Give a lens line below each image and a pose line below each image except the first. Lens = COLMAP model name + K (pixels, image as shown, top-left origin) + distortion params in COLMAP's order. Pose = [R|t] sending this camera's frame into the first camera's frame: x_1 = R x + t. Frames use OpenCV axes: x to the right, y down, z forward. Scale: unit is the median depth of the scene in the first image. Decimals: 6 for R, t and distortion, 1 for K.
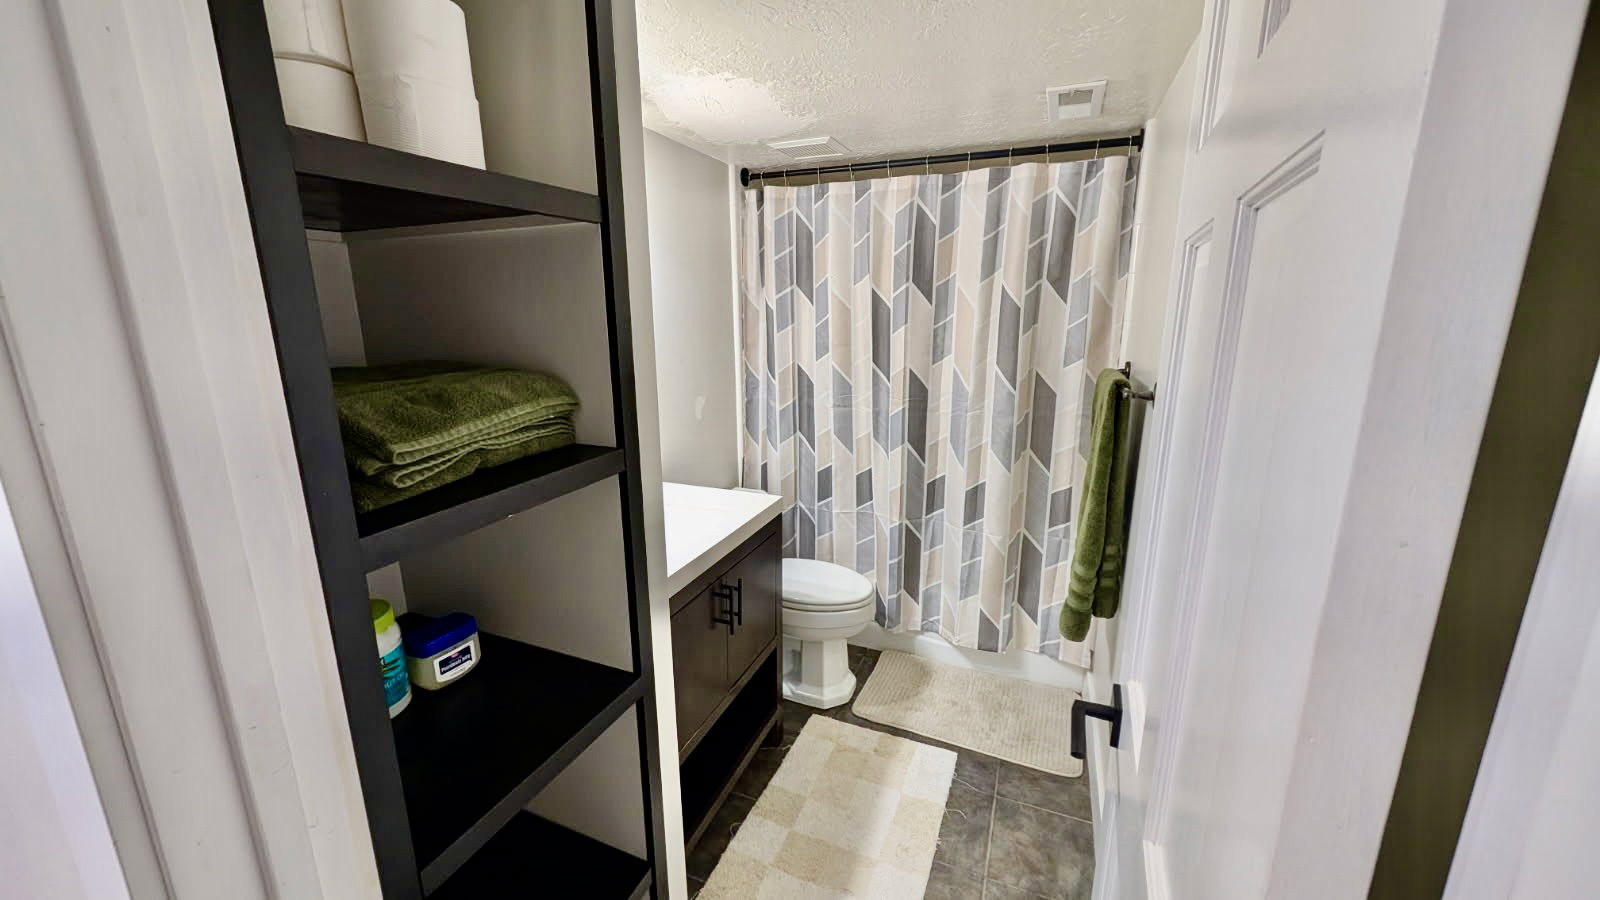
lens RADIAL K [[607.0, 0, 801.1], [0, 607.0, 446.6], [0, 0, 1]] dist [0.001737, 0.000141]
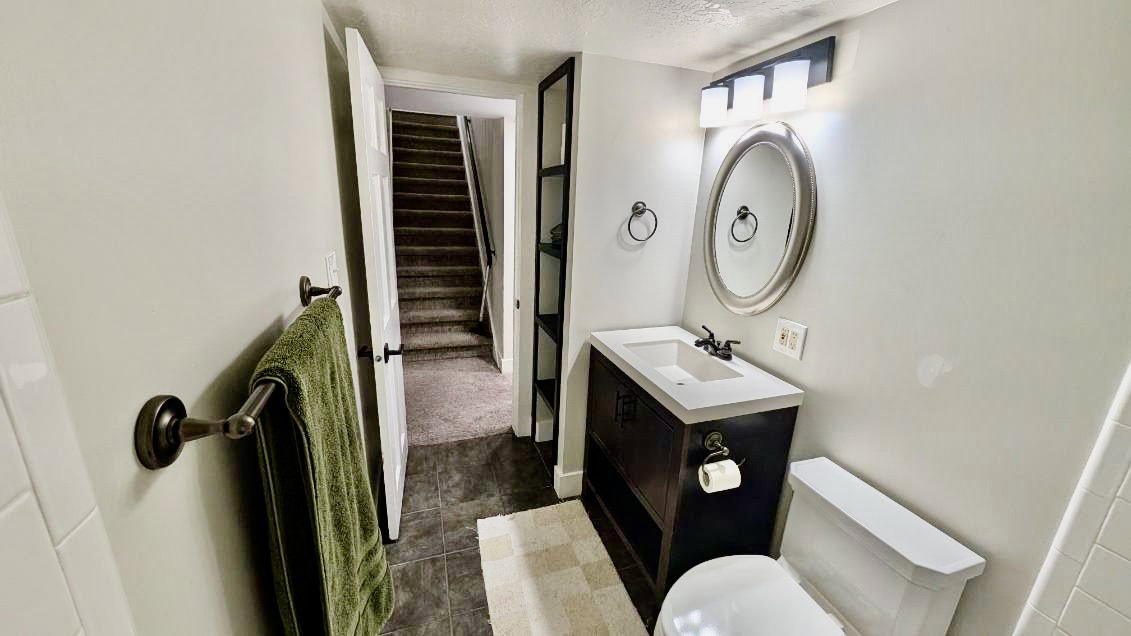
lens RADIAL K [[429.1, 0, 566.5], [0, 429.1, 317.6], [0, 0, 1]] dist [0.001737, 0.000141]
pose [[-0.746119, 0.164008, -0.645297, 0.570655], [-0.180849, 0.882828, 0.433484, -0.330484], [0.640781, 0.440132, -0.629033, 1.358097]]
